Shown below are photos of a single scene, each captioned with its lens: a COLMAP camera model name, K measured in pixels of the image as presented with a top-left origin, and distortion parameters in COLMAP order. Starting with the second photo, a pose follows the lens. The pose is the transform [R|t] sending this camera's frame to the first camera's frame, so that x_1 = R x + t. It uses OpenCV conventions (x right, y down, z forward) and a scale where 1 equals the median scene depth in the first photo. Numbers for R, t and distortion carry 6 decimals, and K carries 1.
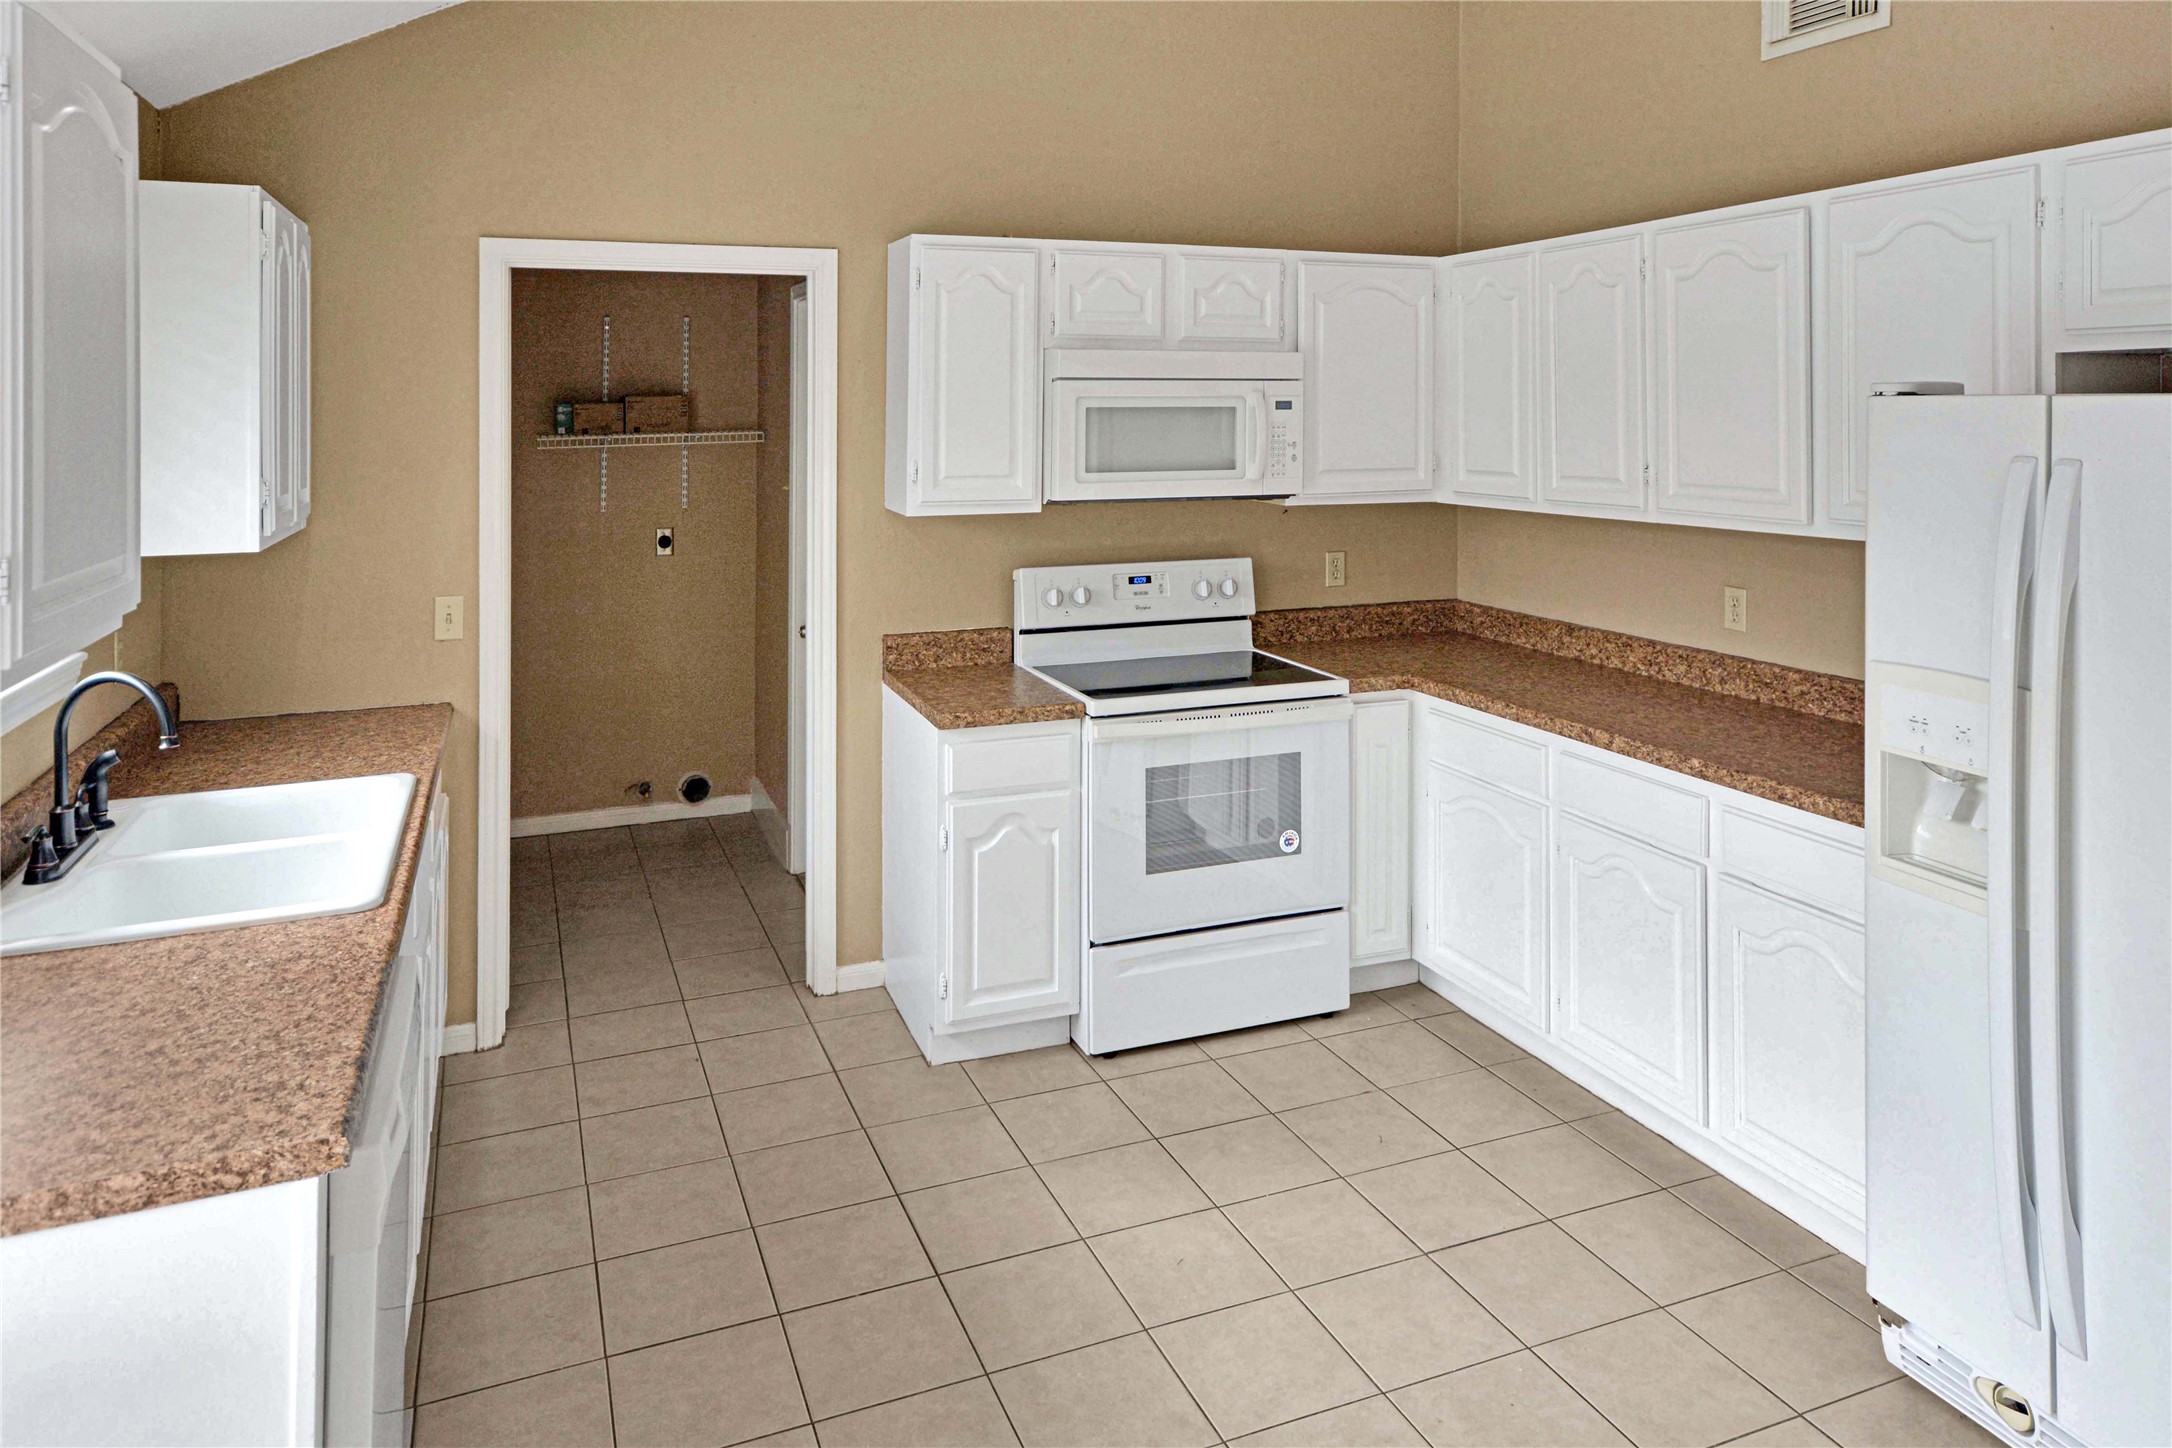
lens RADIAL K [[1241.1, 0, 1084.9], [0, 1241.1, 727.4], [0, 0, 1]] dist [0.002437, 0.006506]
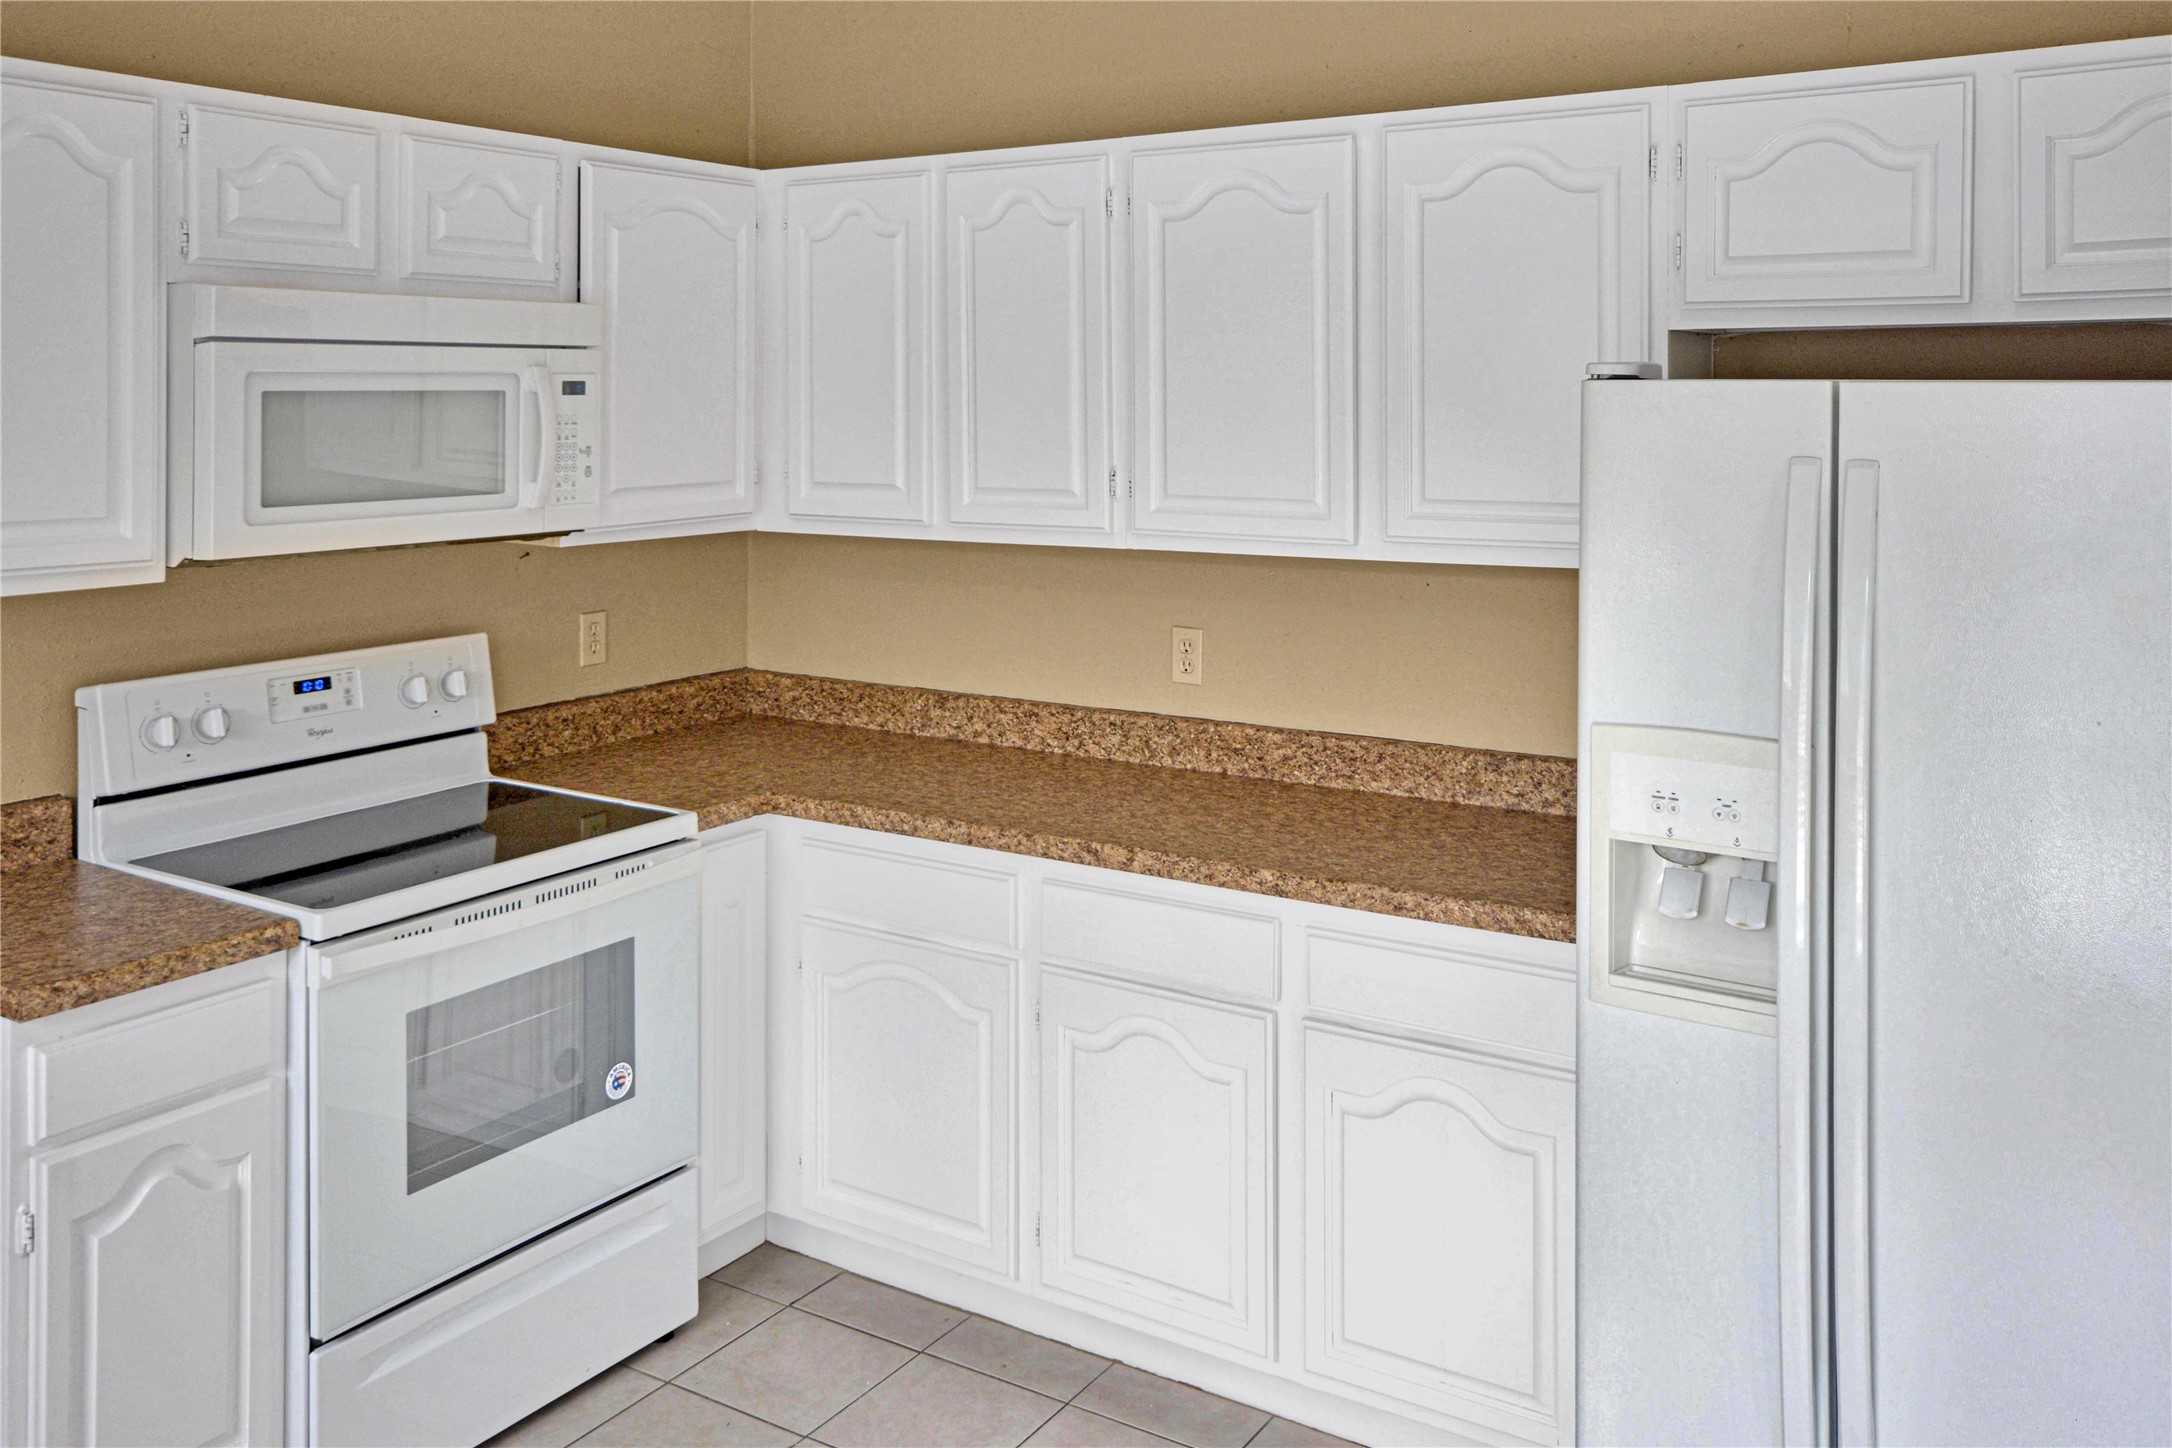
lens RADIAL K [[1779.1, 0, 1088.5], [0, 1779.1, 725.4], [0, 0, 1]] dist [0.000293, 0.032236]
pose [[0.841389, -0.099293, 0.531230, -0.108548], [0.133675, 0.990669, -0.026554, -0.034651], [-0.523637, 0.093354, 0.846811, 0.128965]]
